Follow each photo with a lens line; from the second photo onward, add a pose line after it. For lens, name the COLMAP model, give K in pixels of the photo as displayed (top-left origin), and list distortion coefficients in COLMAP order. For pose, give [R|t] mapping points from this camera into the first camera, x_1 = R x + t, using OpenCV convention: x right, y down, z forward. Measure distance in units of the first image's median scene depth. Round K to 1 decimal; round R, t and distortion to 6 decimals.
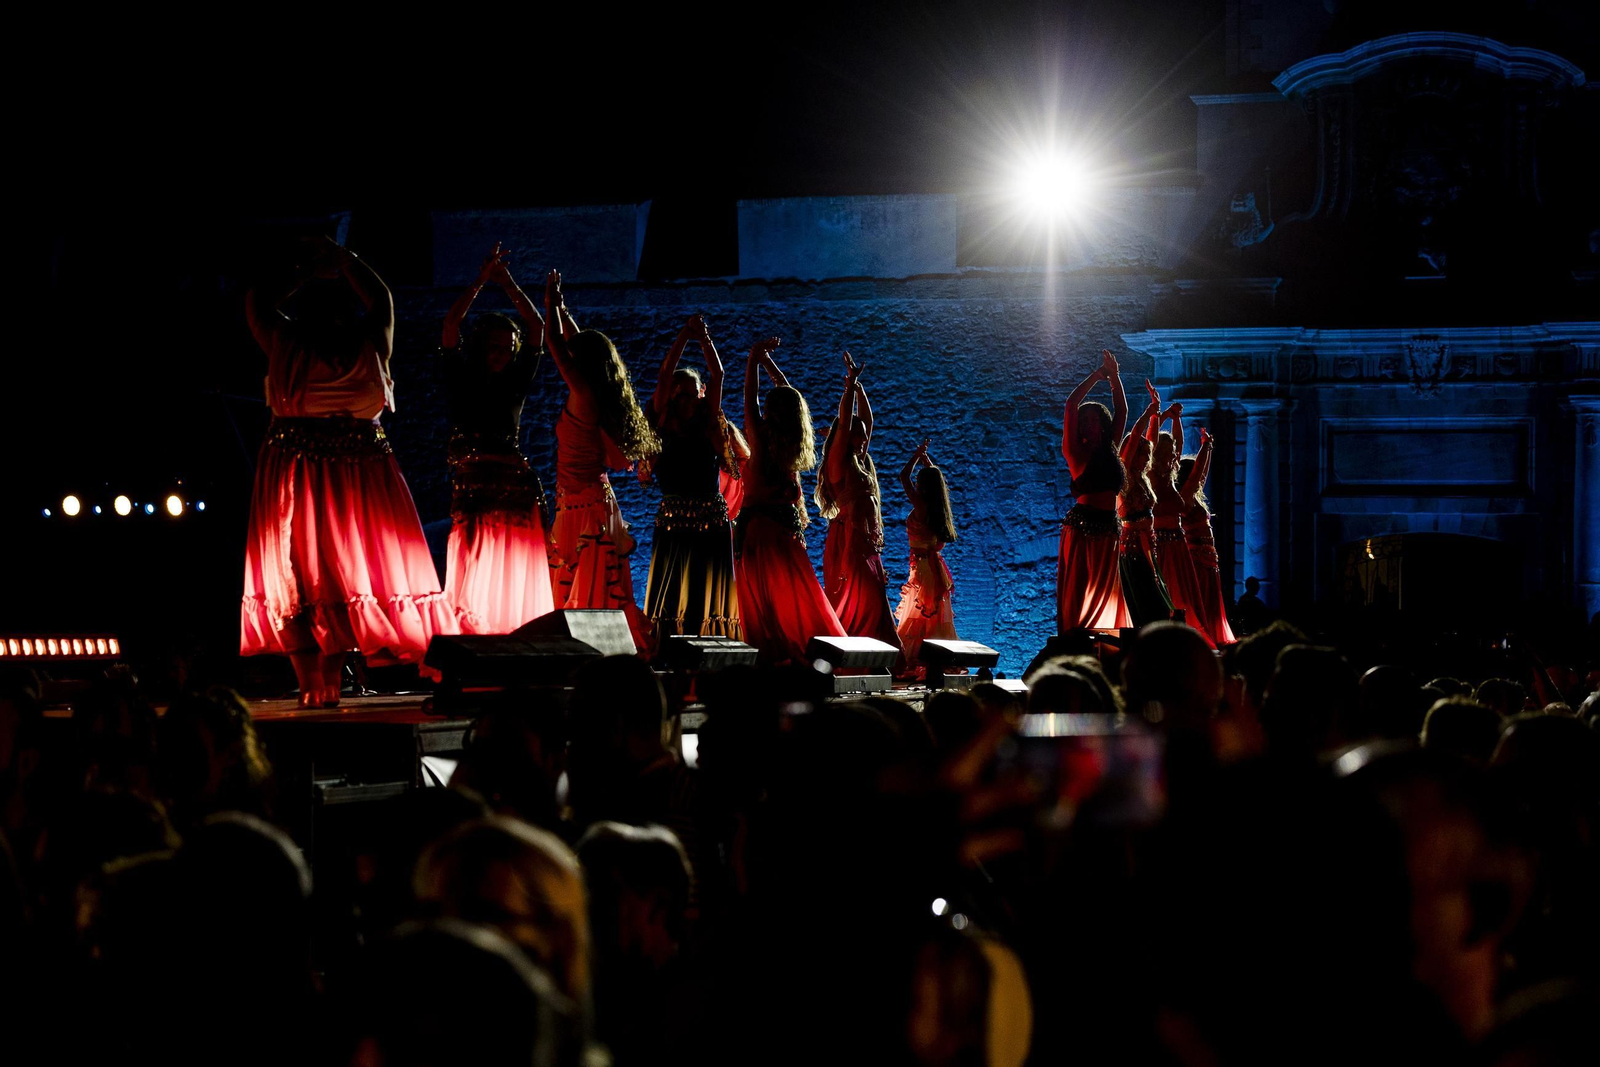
lens RADIAL K [[3142.4, 0, 800.0], [0, 3142.4, 533.5], [0, 0, 1]] dist [-0.041826, 0.197068]
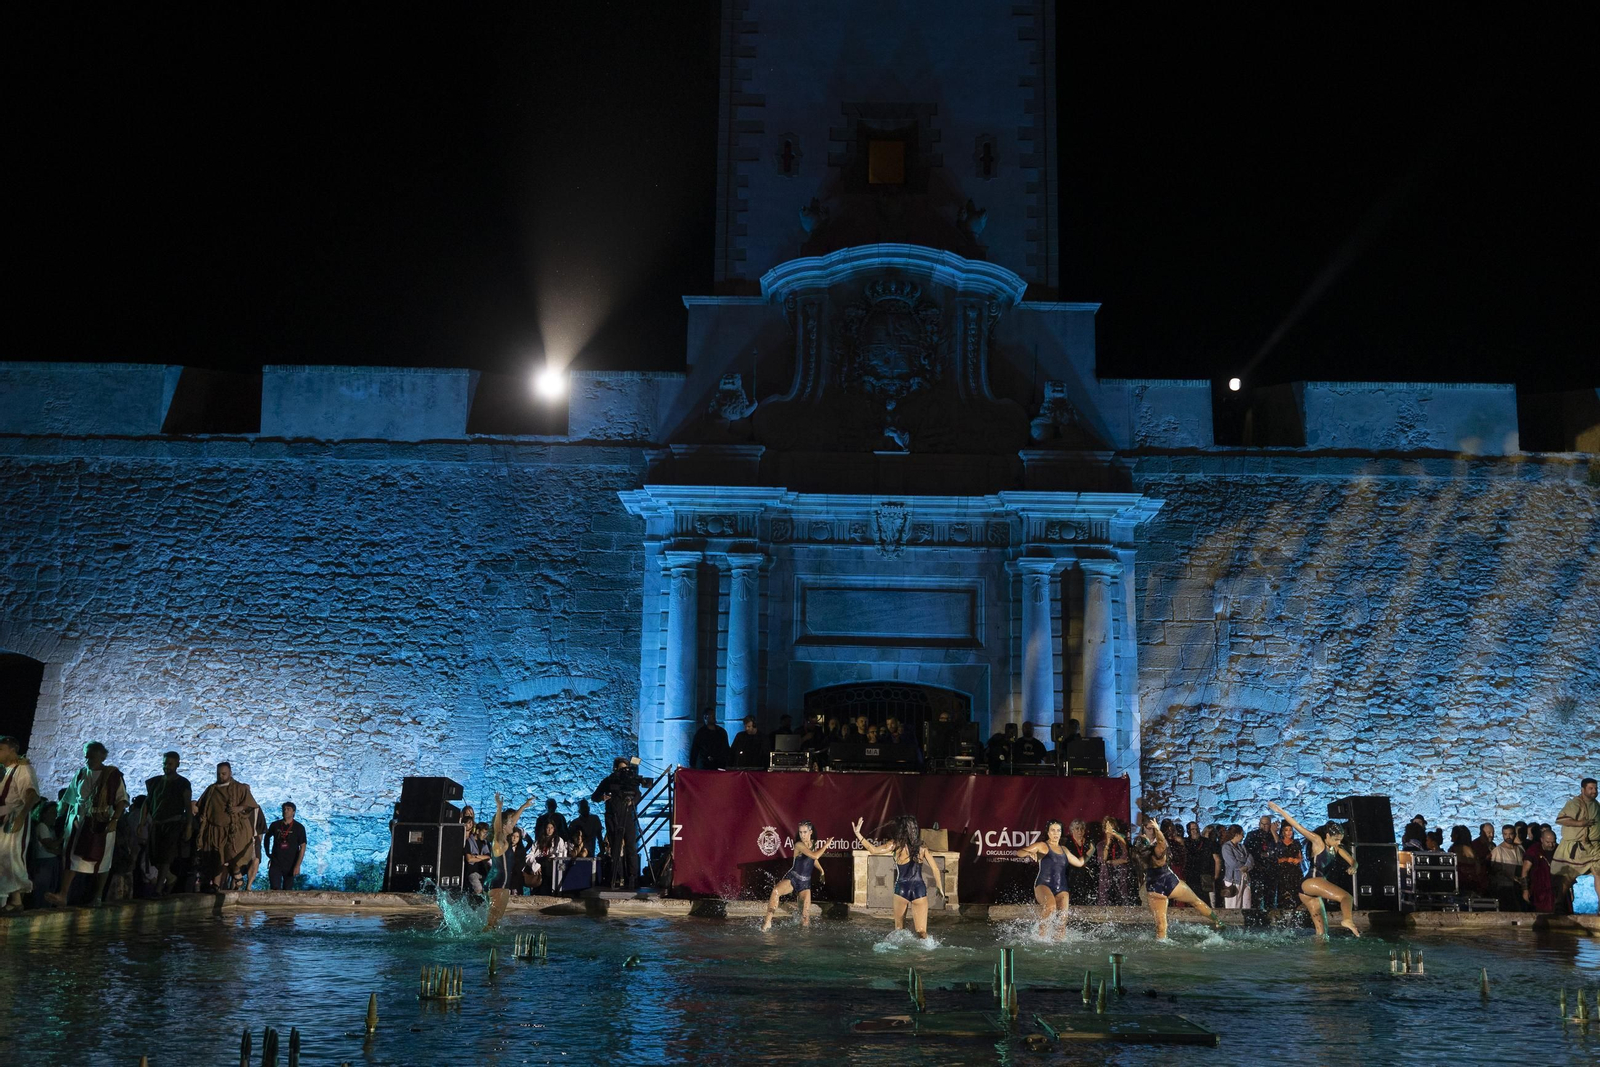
lens RADIAL K [[1526.9, 0, 800.0], [0, 1526.9, 533.5], [0, 0, 1]] dist [0.000106, 0.013034]
pose [[0.960496, 0.059488, 0.271861, 0.019671], [-0.018330, 0.988288, -0.151497, 0.030578], [-0.277690, 0.140530, 0.950337, 0.484866]]
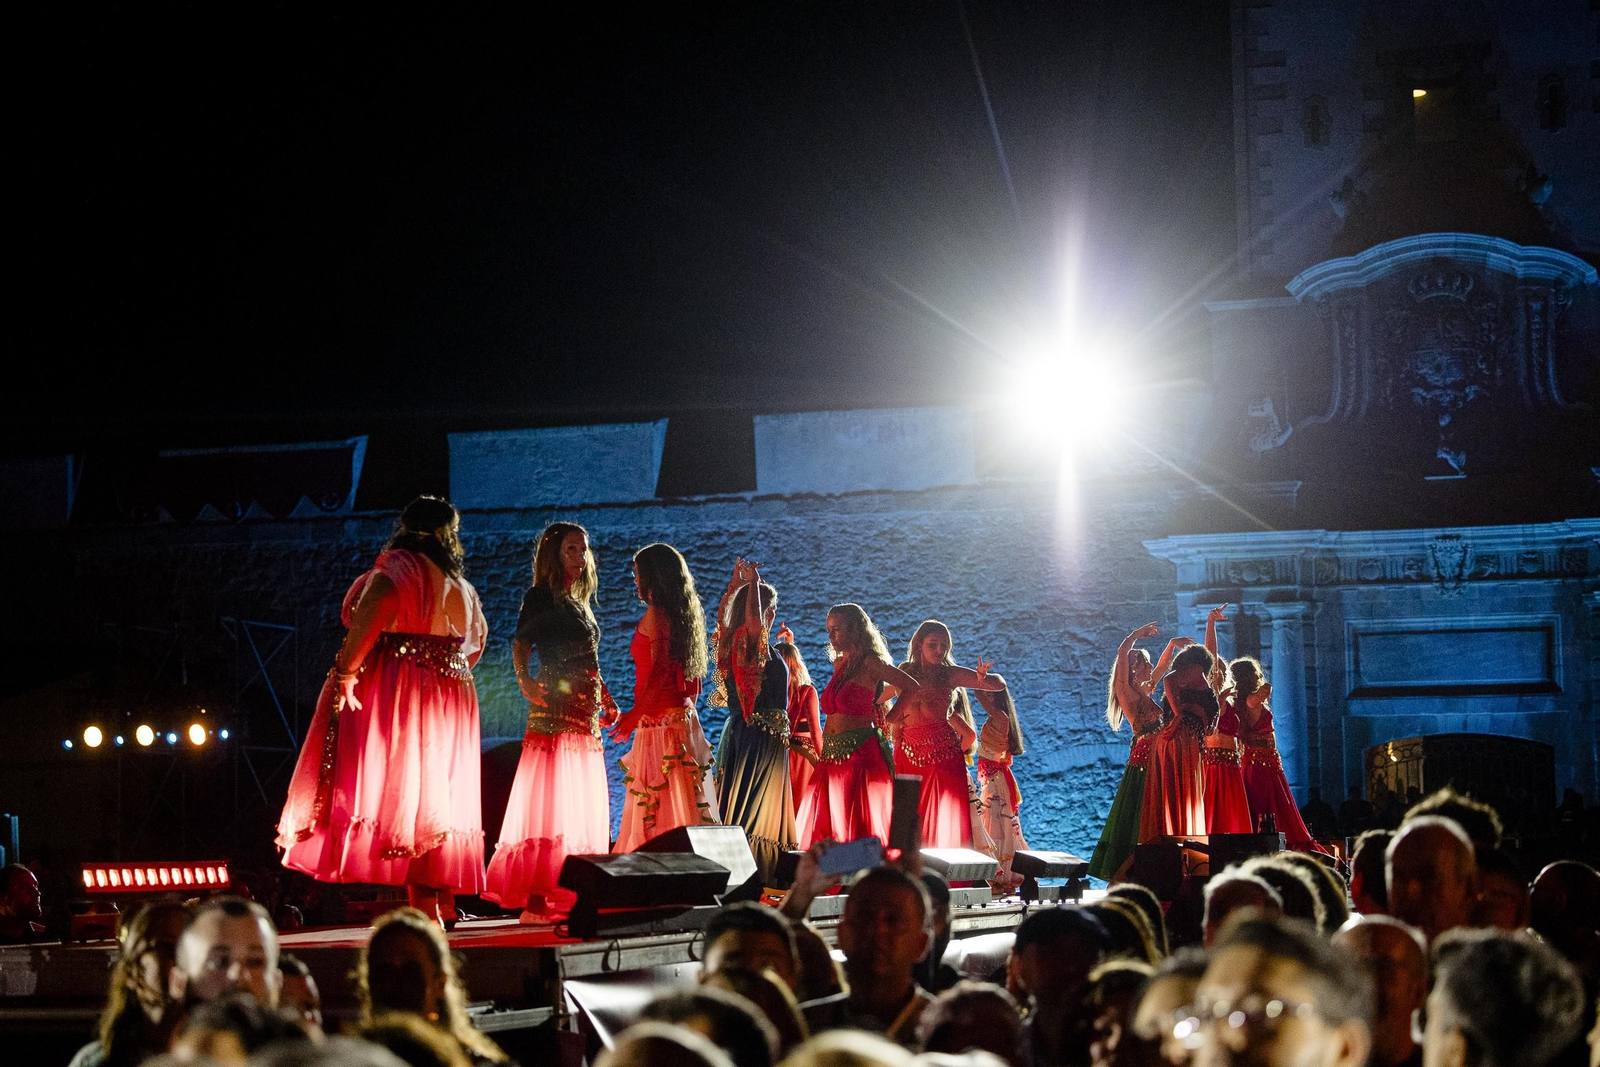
lens RADIAL K [[3142.4, 0, 800.0], [0, 3142.4, 533.5], [0, 0, 1]] dist [-0.041826, 0.197068]
pose [[0.999741, -0.022730, 0.001073, -0.007719], [0.022750, 0.997377, -0.068708, 0.000241], [0.000492, 0.068714, 0.997636, 0.003871]]
